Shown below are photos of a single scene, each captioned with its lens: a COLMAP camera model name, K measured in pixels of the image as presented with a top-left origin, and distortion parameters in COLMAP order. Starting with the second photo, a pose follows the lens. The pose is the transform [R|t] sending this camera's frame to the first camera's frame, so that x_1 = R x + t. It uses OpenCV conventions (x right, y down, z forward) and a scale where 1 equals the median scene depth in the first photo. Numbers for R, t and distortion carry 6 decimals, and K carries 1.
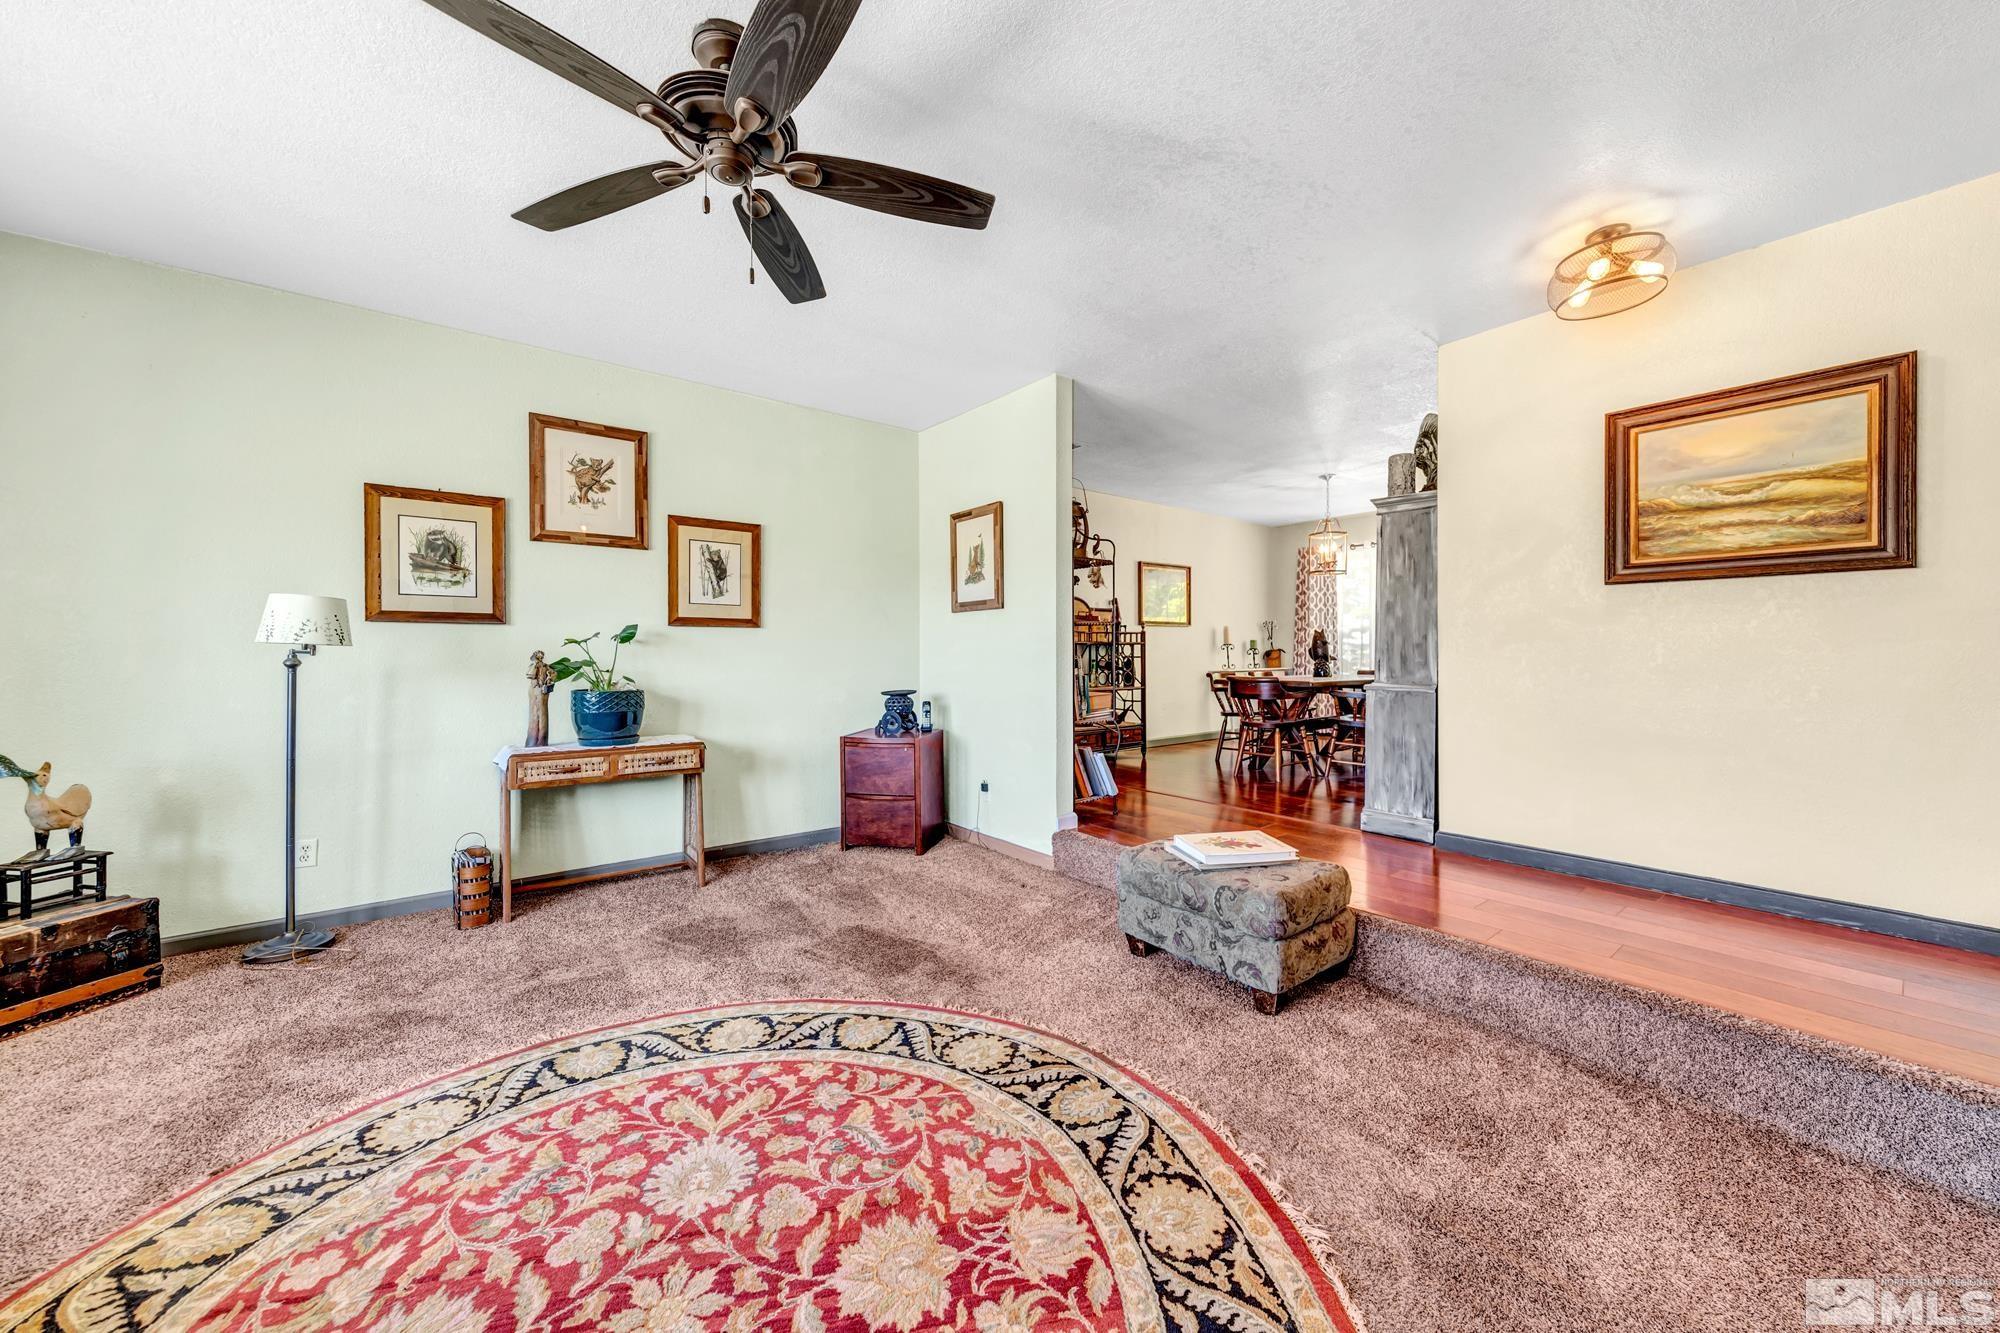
lens RADIAL K [[725.8, 0, 1035.9], [0, 725.8, 659.6], [0, 0, 1]] dist [0.001538, -0.000403]
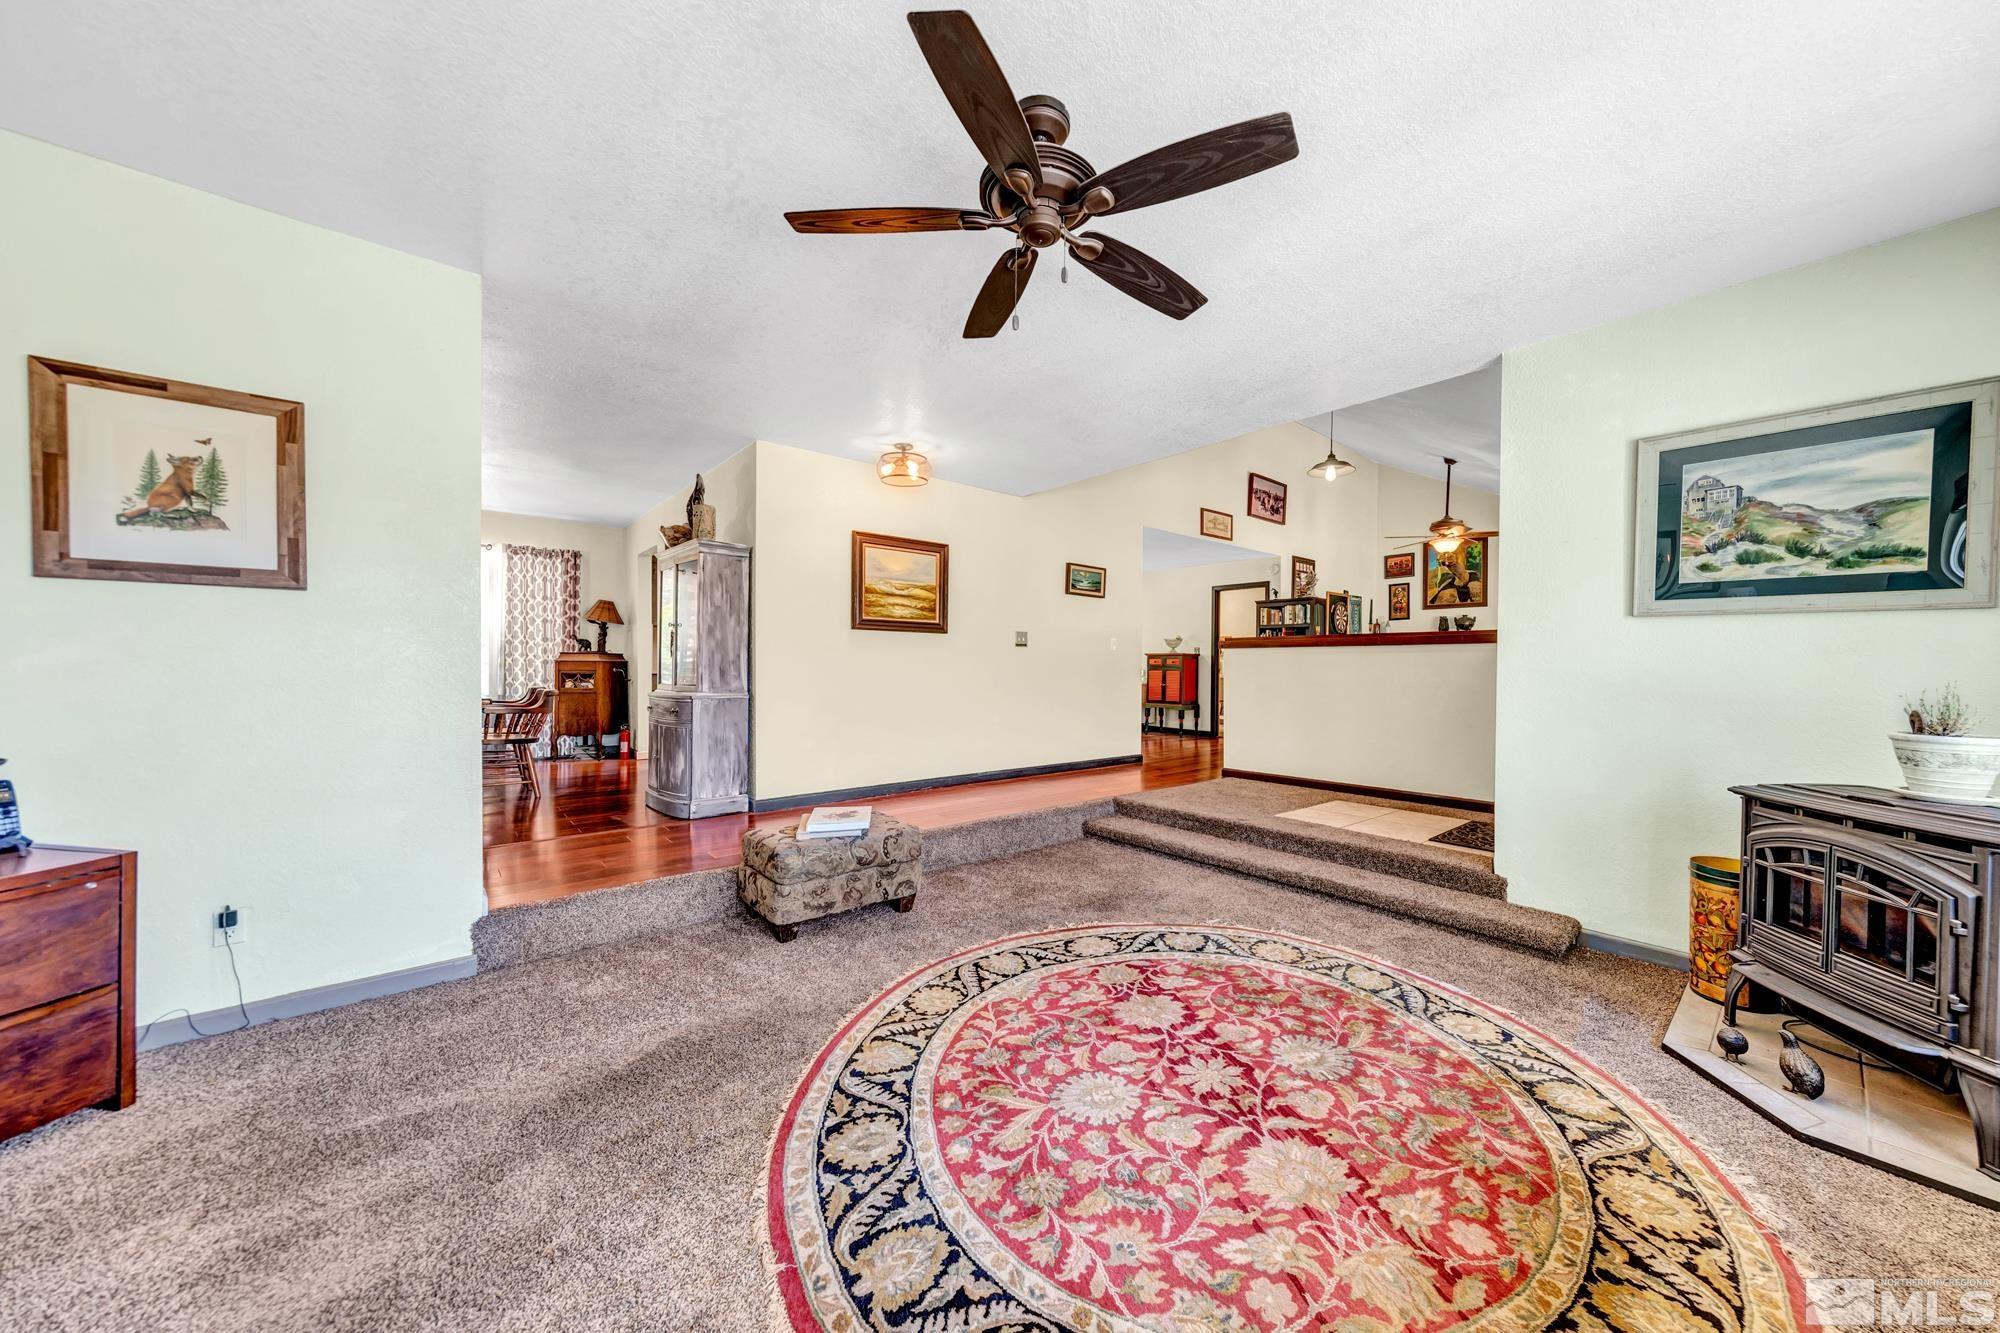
lens RADIAL K [[685.9, 0, 1041.0], [0, 685.9, 676.8], [0, 0, 1]] dist [0.006749, -0.000543]
pose [[-0.032852, -0.013613, 0.999368, -1.225672], [0.004352, 0.999896, 0.013763, -0.013721], [-0.999451, 0.004802, -0.032790, 0.859697]]
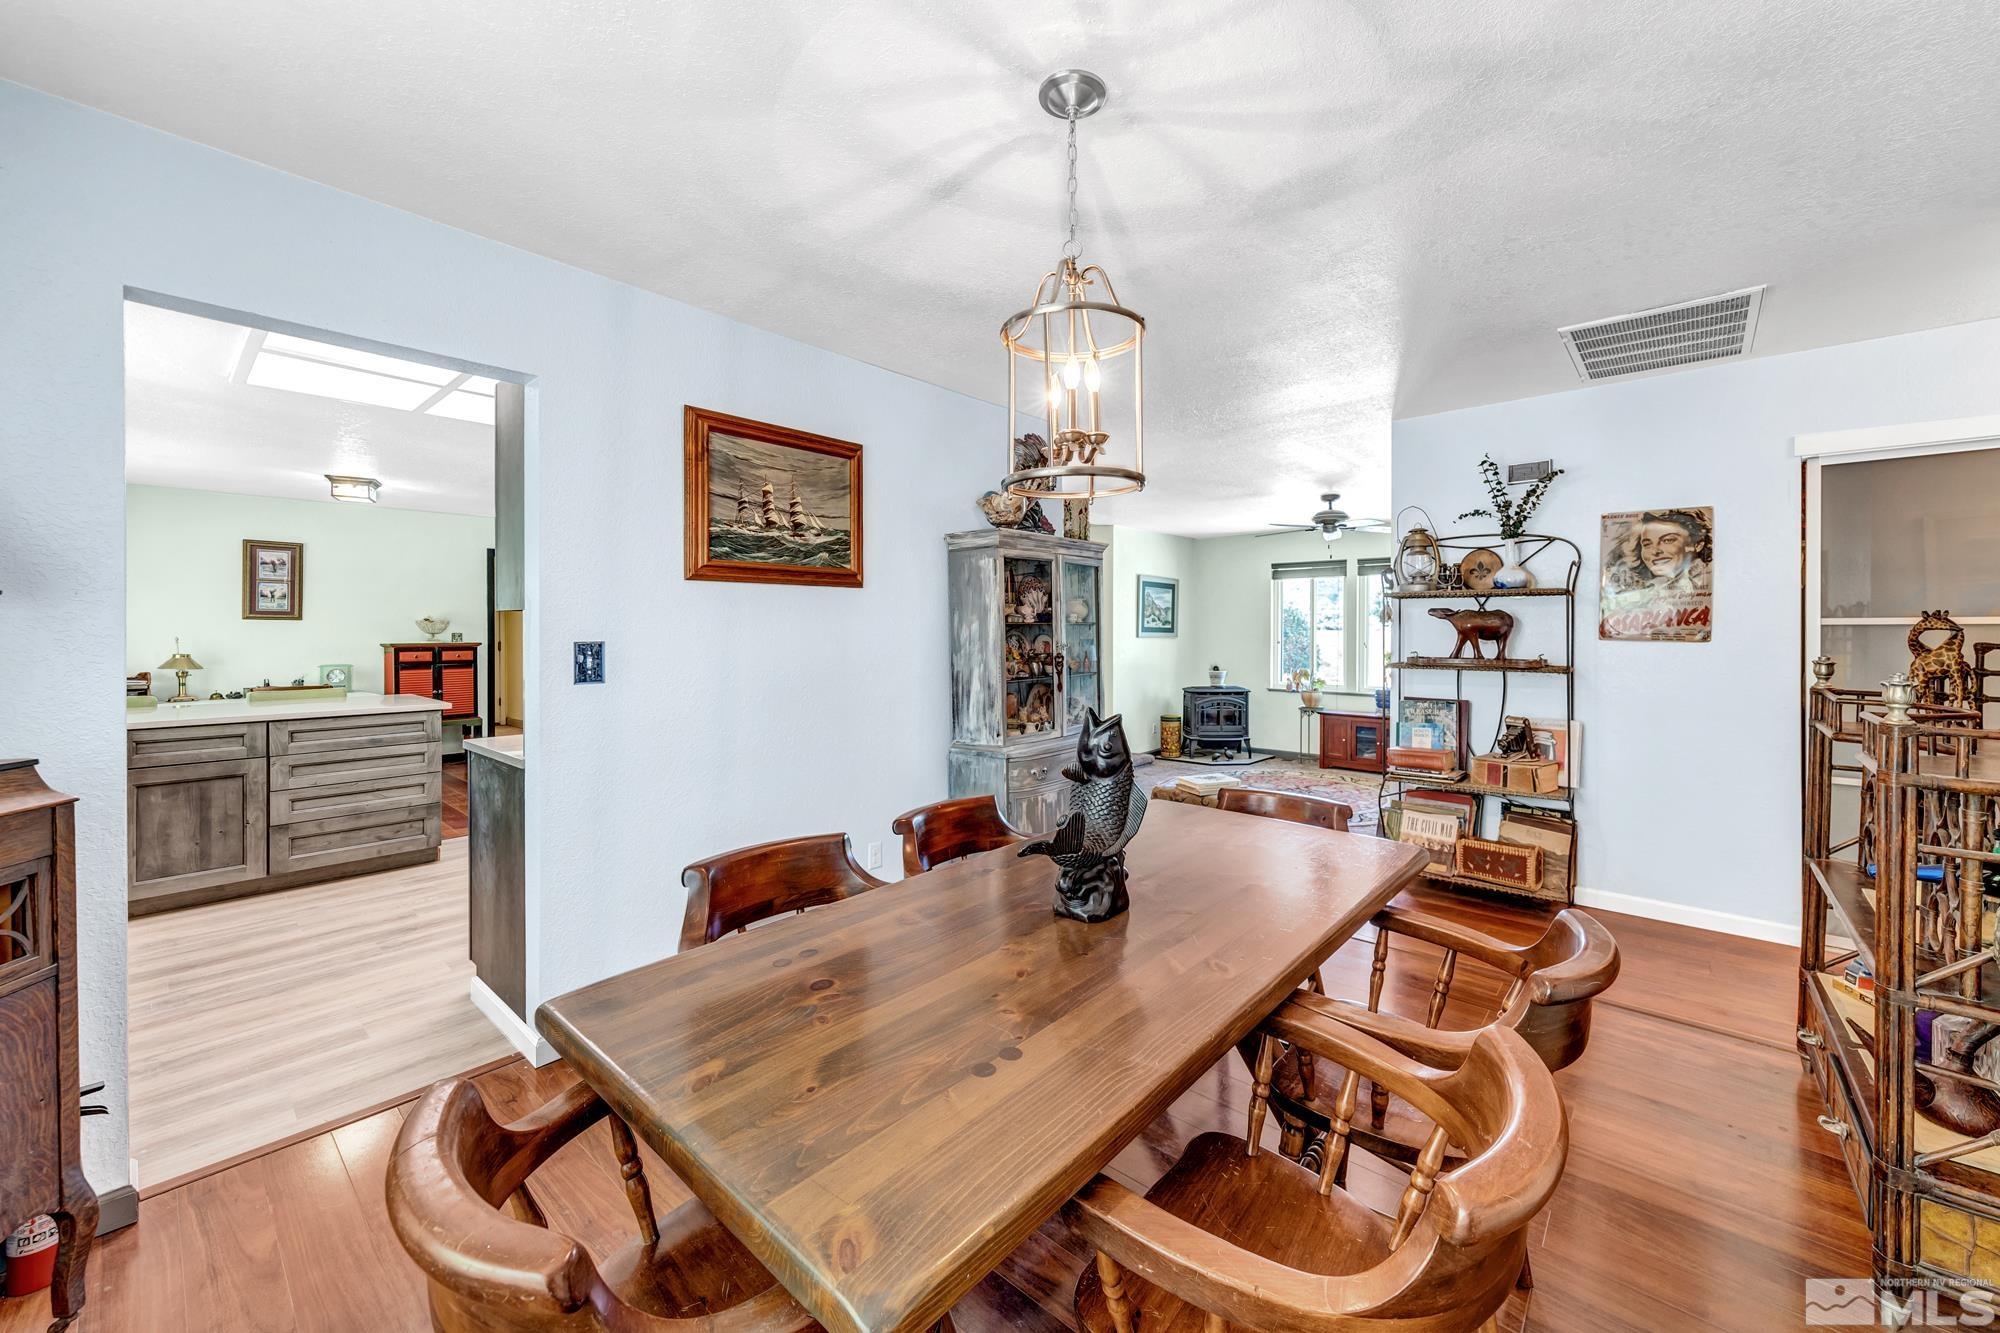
lens RADIAL K [[788.7, 0, 1064.1], [0, 788.7, 629.3], [0, 0, 1]] dist [0.009373, 0.000074]
pose [[-0.983517, 0.002554, -0.180798, 1.261133], [-0.000036, 0.999897, 0.014321, -0.215122], [0.180816, 0.014092, -0.983416, 3.815268]]
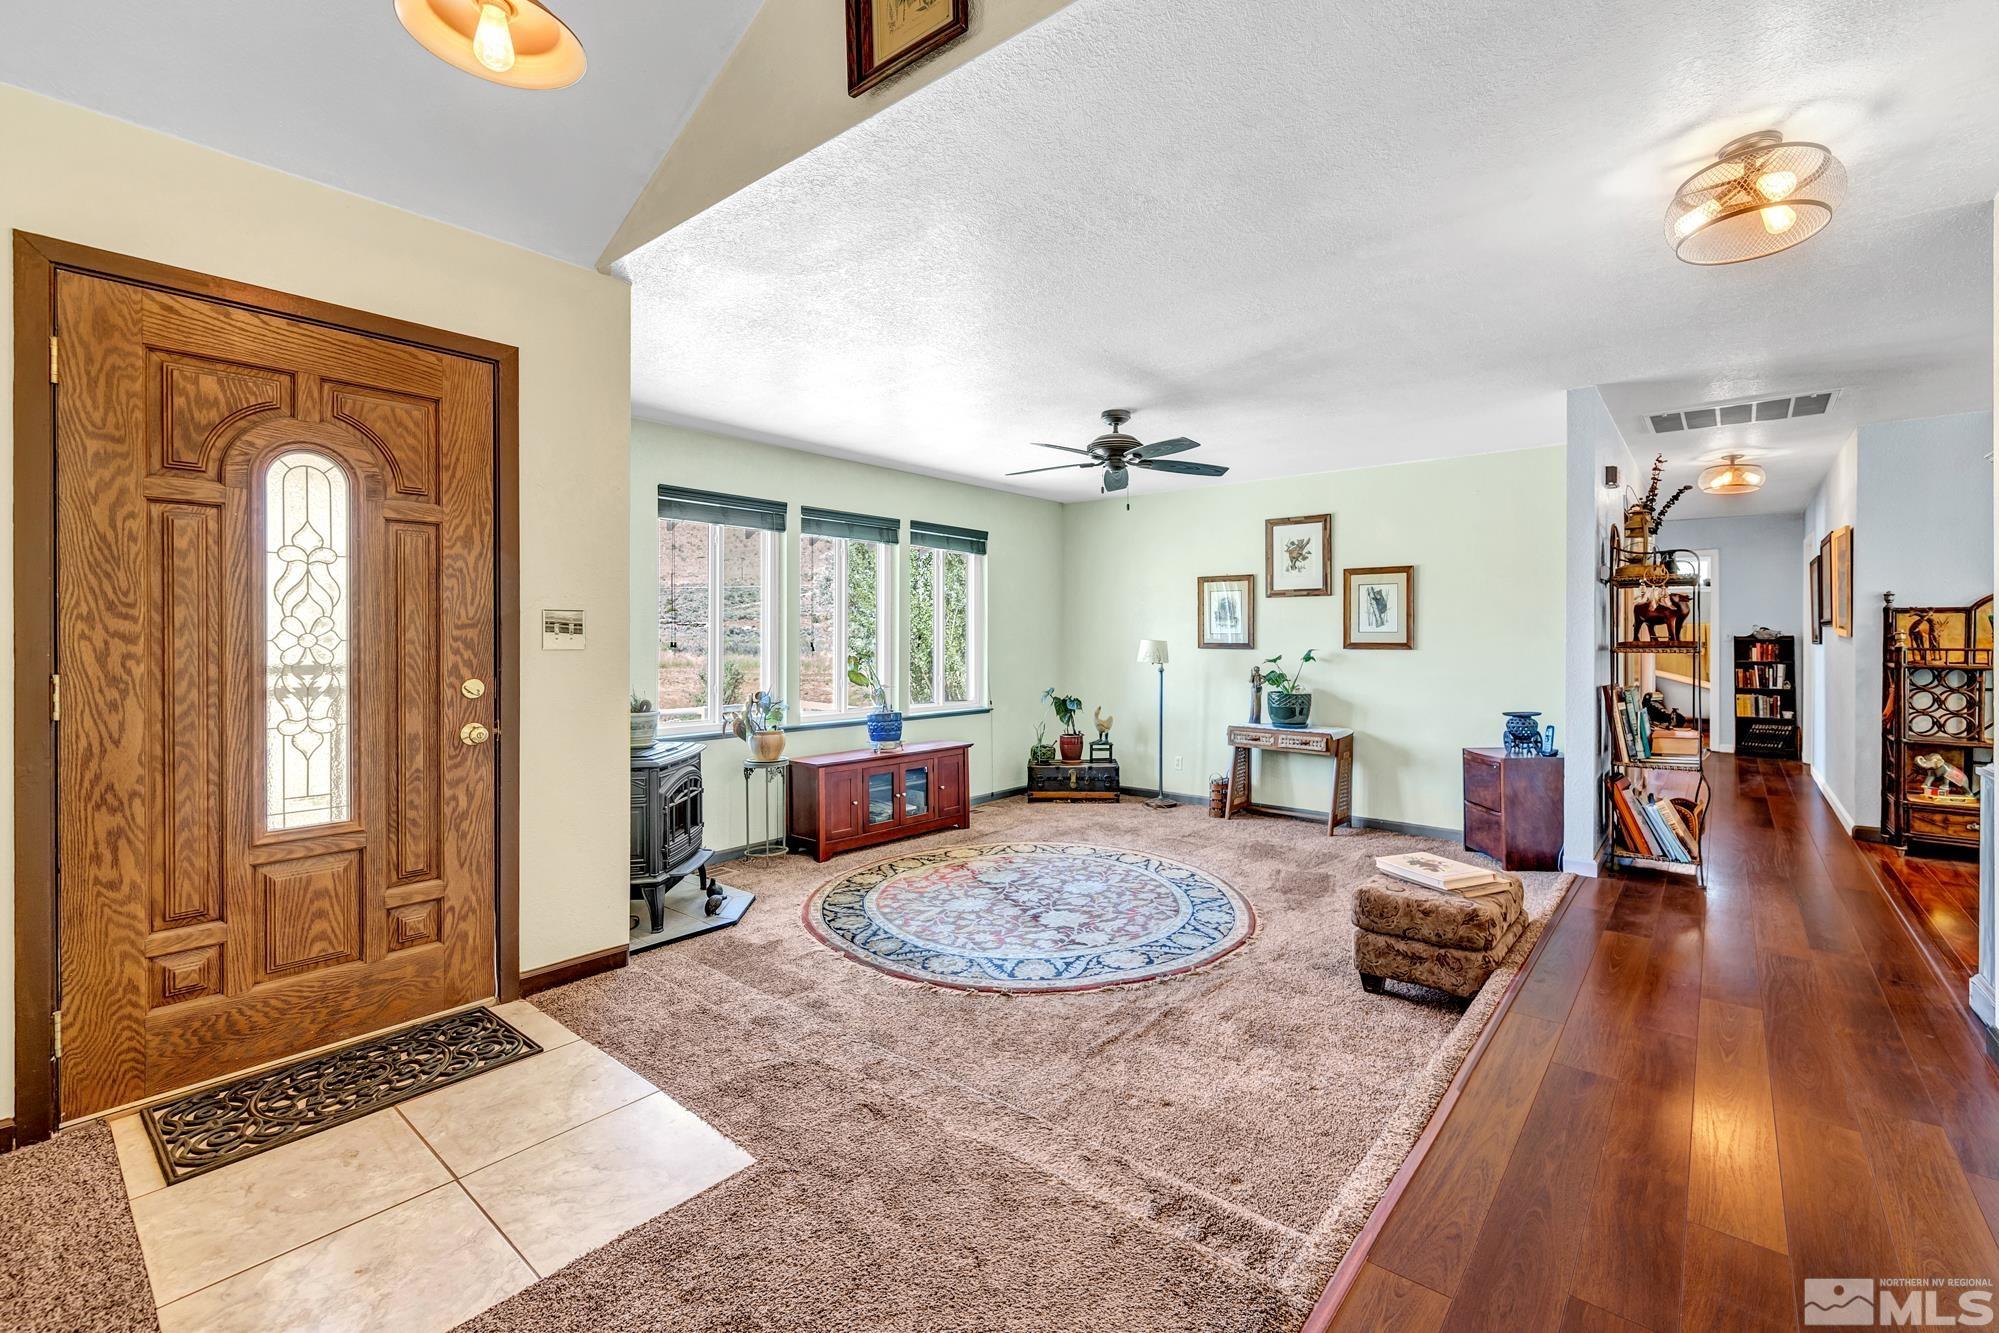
lens RADIAL K [[853.7, 0, 1026.7], [0, 853.7, 635.0], [0, 0, 1]] dist [0.001829, -0.001657]
pose [[0.193937, -0.003038, -0.981009, 1.811540], [-0.012933, 0.999900, -0.005653, -0.104262], [0.980929, 0.013784, 0.193879, 0.171104]]
